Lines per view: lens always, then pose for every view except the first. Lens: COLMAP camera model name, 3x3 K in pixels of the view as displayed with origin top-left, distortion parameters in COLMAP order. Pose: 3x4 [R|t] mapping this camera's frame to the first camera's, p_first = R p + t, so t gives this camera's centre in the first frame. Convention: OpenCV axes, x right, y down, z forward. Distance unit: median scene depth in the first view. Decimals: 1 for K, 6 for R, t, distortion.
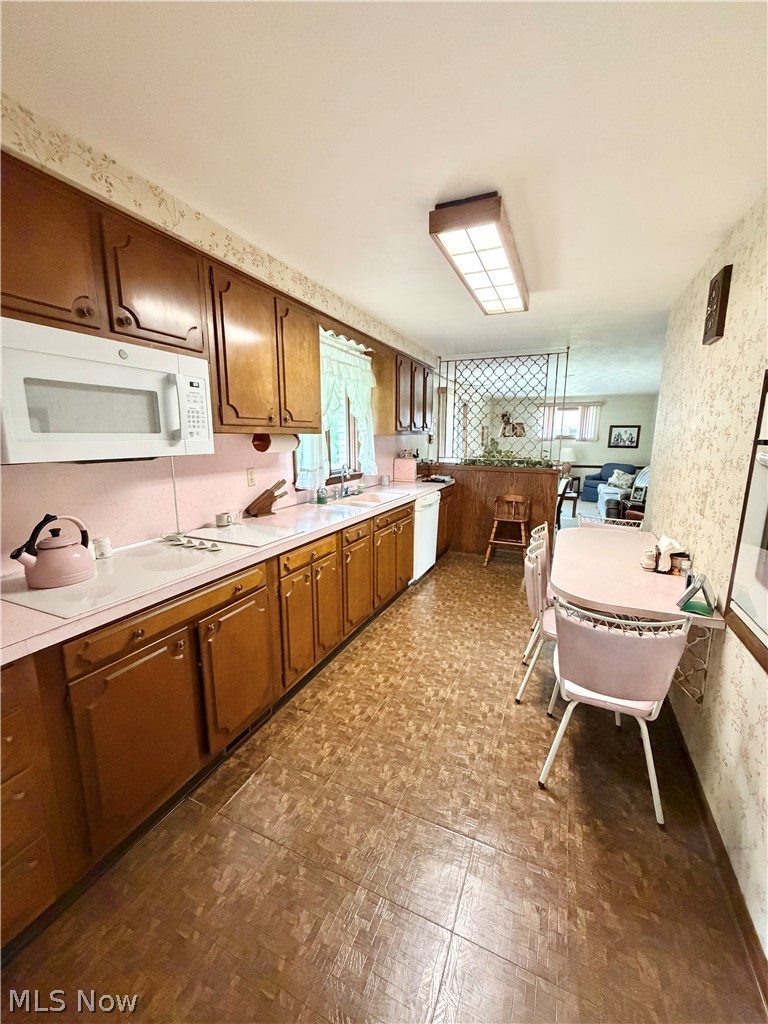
lens RADIAL K [[410.8, 0, 384.0], [0, 410.8, 512.0], [0, 0, 1]] dist [-0.000058, -0.000016]
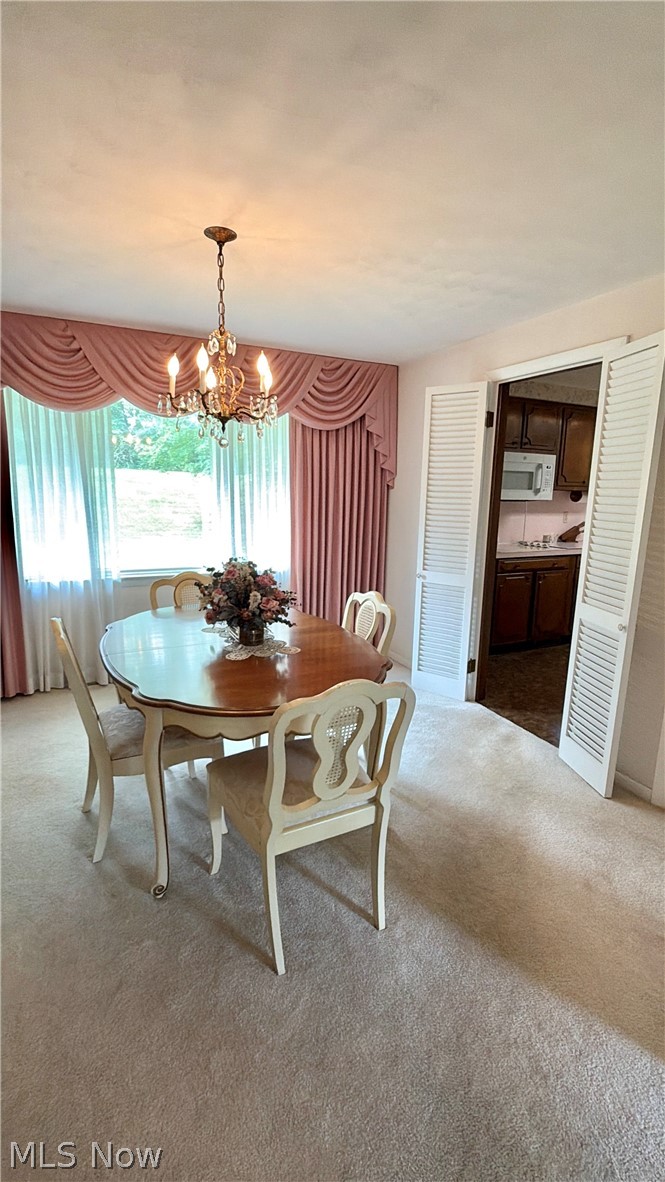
lens RADIAL K [[534.6, 0, 332.5], [0, 534.6, 591.0], [0, 0, 1]] dist [-0.000070, -0.000011]
pose [[0.769309, 0.136690, -0.624083, 0.467832], [-0.135171, 0.989554, 0.050112, 0.320715], [0.624413, 0.045807, 0.779750, -1.739878]]
